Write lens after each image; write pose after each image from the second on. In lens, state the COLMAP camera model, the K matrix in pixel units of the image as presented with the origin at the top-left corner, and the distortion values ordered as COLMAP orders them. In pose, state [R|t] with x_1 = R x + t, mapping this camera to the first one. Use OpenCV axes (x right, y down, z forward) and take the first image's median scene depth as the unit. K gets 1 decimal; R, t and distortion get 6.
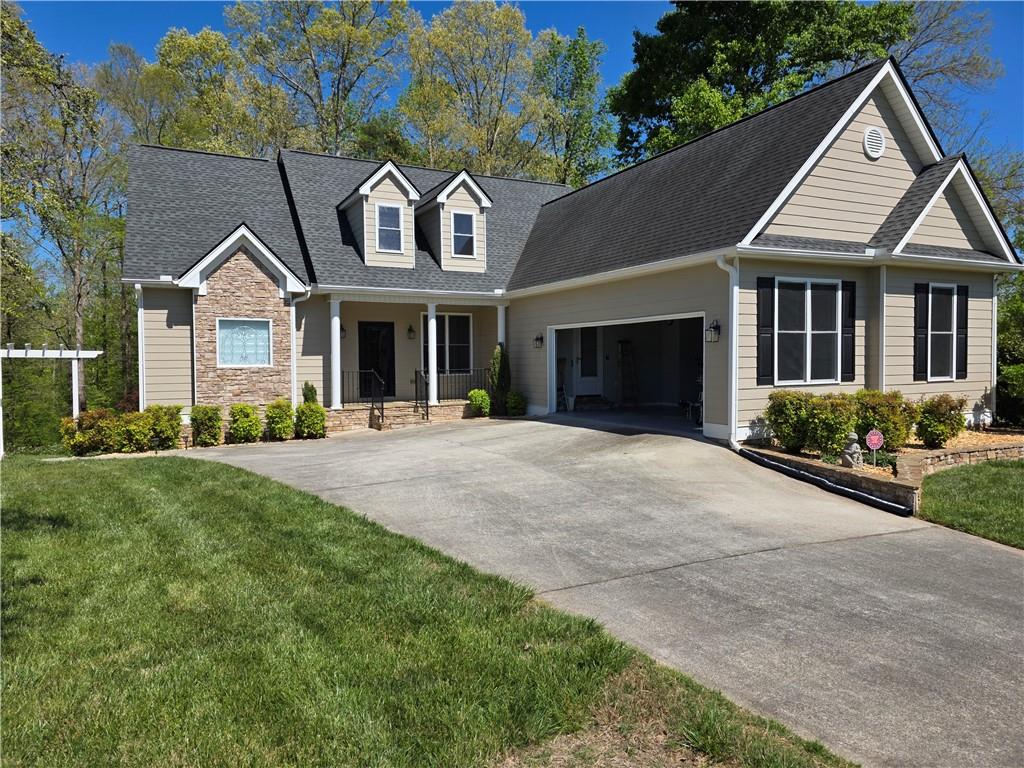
lens RADIAL K [[688.0, 0, 515.0], [0, 688.0, 377.2], [0, 0, 1]] dist [0.062338, -0.054753]
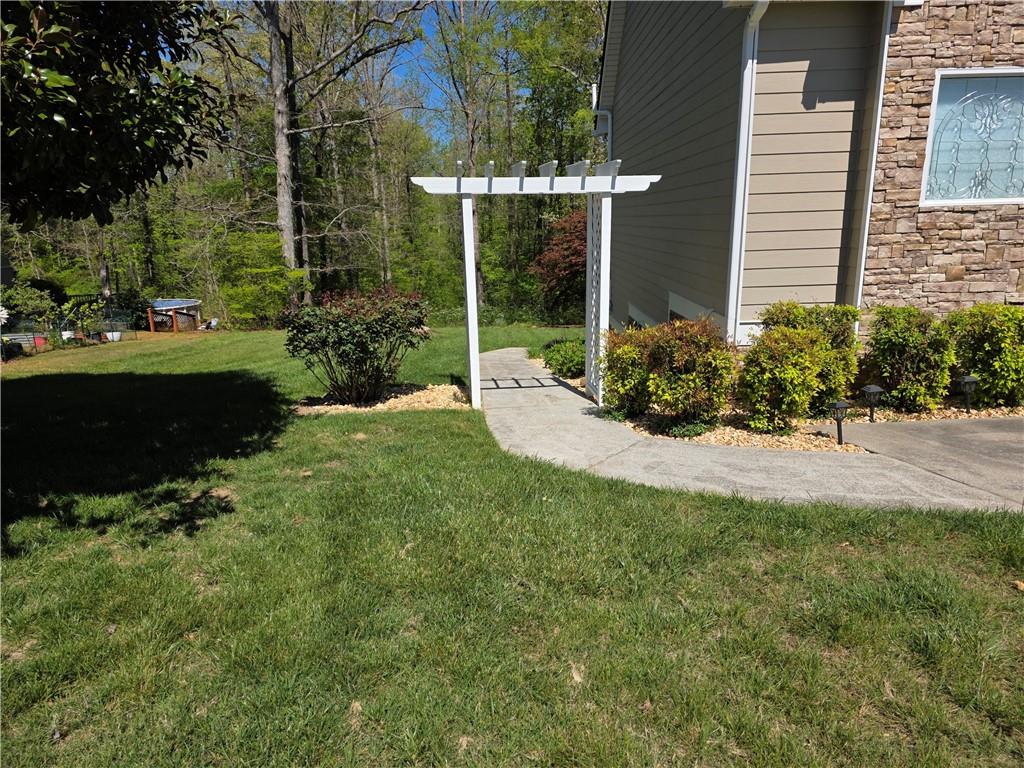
lens RADIAL K [[688.0, 0, 513.1], [0, 688.0, 387.3], [0, 0, 1]] dist [0.062338, -0.054753]
pose [[0.893949, 0.089059, -0.439231, -0.452749], [0.009297, 0.976161, 0.216850, -0.002378], [0.448072, -0.197937, 0.871810, 0.532494]]
